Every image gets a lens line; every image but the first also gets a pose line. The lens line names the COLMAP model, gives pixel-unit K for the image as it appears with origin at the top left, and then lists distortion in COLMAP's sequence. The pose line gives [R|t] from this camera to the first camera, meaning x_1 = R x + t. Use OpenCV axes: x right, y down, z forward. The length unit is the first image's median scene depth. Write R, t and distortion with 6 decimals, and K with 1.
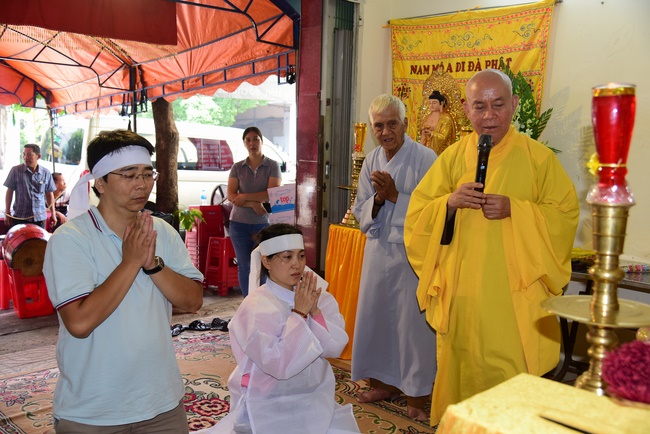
lens RADIAL K [[622.7, 0, 325.0], [0, 622.7, 217.0], [0, 0, 1]] dist [-0.001319, 0.003556]
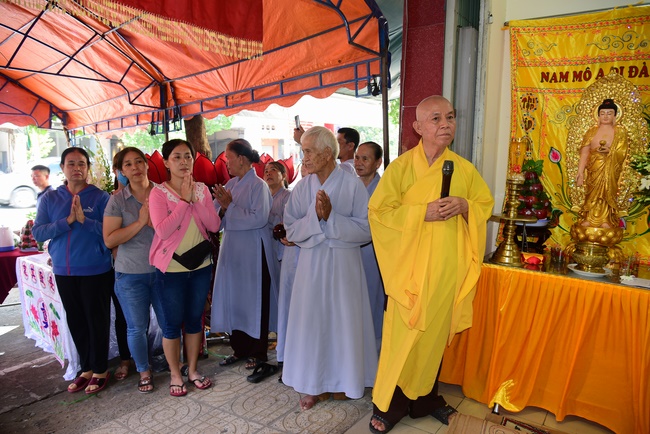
lens RADIAL K [[445.7, 0, 325.0], [0, 445.7, 217.0], [0, 0, 1]] dist [-0.039738, 0.003432]
pose [[0.988588, -0.027952, 0.148028, -0.184750], [0.026348, 0.999571, 0.012788, -0.040534], [-0.148322, -0.008742, 0.988901, 0.310560]]
